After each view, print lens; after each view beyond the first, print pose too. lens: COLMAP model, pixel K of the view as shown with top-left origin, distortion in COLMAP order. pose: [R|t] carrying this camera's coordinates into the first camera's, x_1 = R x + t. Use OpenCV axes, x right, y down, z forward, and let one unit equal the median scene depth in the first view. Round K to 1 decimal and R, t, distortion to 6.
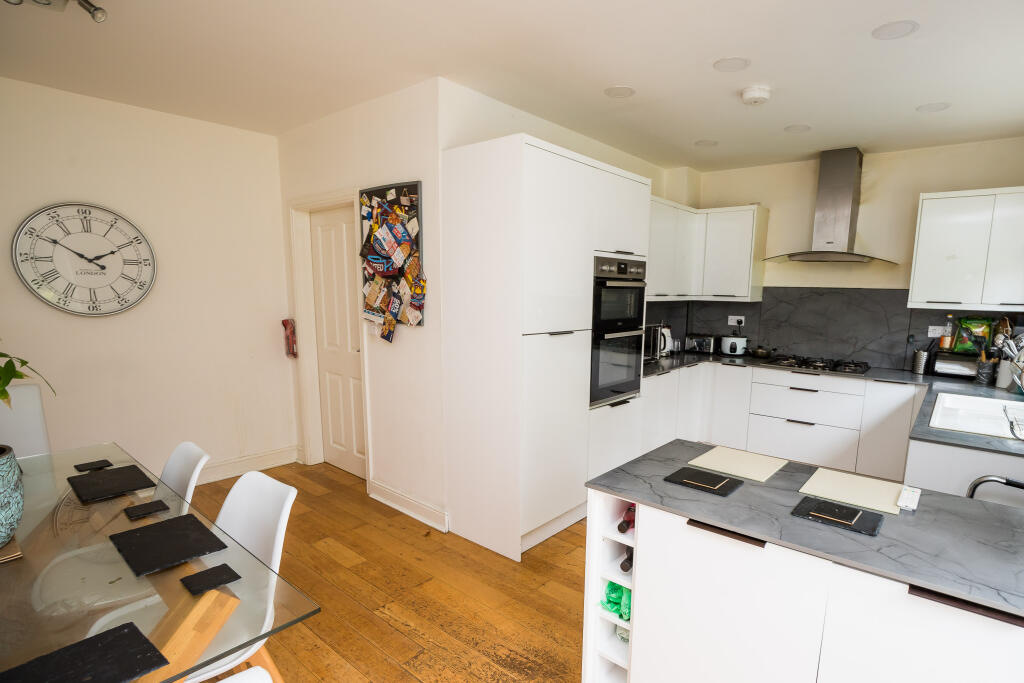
lens RADIAL K [[477.8, 0, 512.0], [0, 477.8, 341.5], [0, 0, 1]] dist [-0.001409, -0.000755]
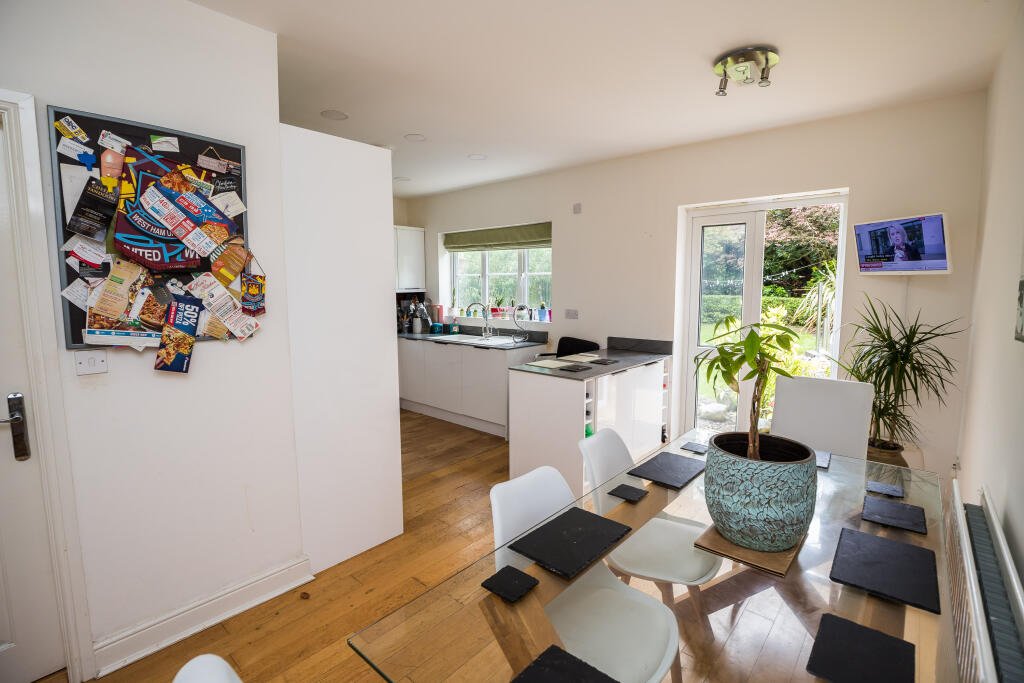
lens RADIAL K [[477.8, 0, 512.0], [0, 477.8, 341.5], [0, 0, 1]] dist [-0.001409, -0.000755]
pose [[0.061300, -0.103421, 0.992747, -0.878596], [0.153204, 0.983806, 0.093029, -0.032098], [-0.986291, 0.146390, 0.076152, 0.519039]]
